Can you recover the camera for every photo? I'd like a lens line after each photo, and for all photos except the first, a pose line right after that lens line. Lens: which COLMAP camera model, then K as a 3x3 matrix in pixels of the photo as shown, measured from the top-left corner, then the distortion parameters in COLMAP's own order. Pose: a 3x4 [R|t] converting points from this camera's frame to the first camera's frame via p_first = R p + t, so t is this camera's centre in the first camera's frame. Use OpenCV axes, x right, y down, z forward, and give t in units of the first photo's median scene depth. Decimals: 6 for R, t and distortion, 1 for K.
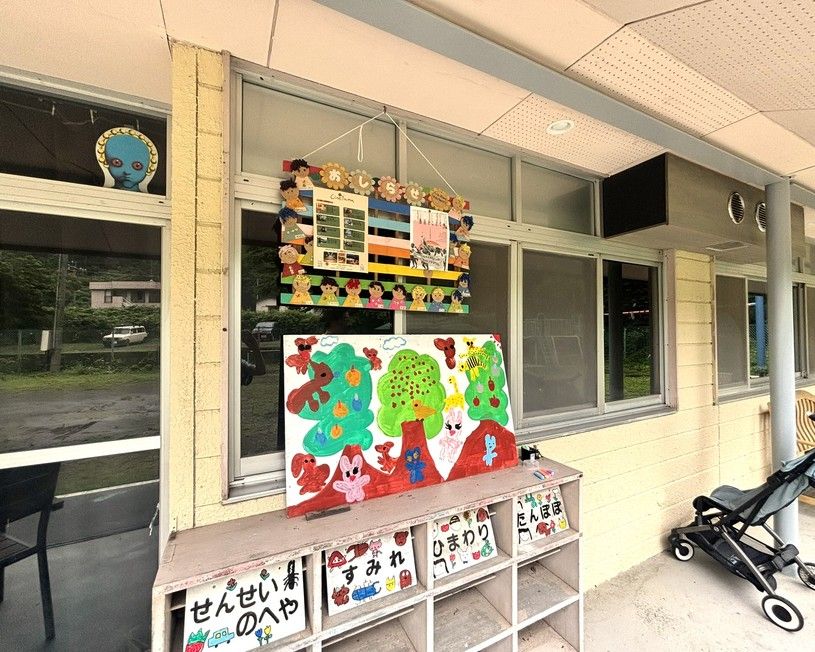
lens RADIAL K [[354.0, 0, 407.5], [0, 354.0, 326.0], [0, 0, 1]] dist [0.001017, 0.000008]
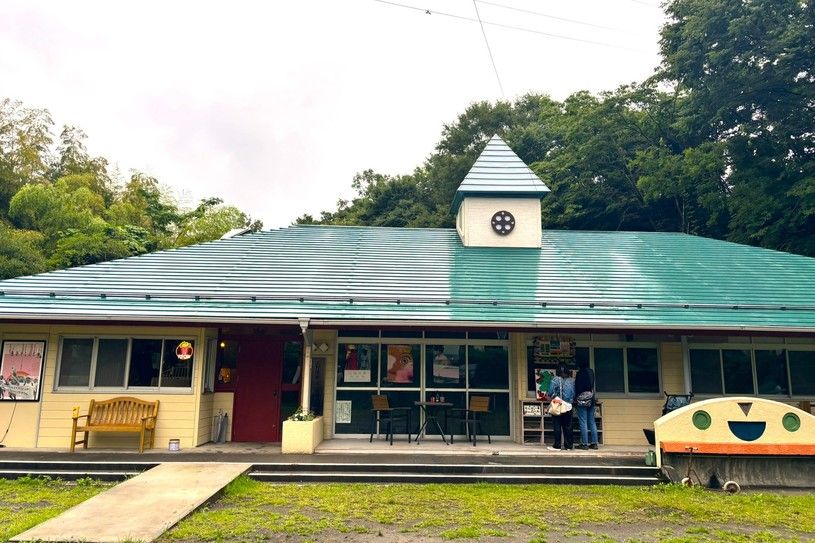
lens RADIAL K [[608.7, 0, 407.5], [0, 608.7, 271.5], [0, 0, 1]] dist [0.066802, 0.000646]
pose [[0.903748, -0.058514, -0.424046, 1.968597], [-0.007450, 0.988313, -0.152256, -0.009855], [0.427999, 0.140760, 0.892750, -8.492511]]
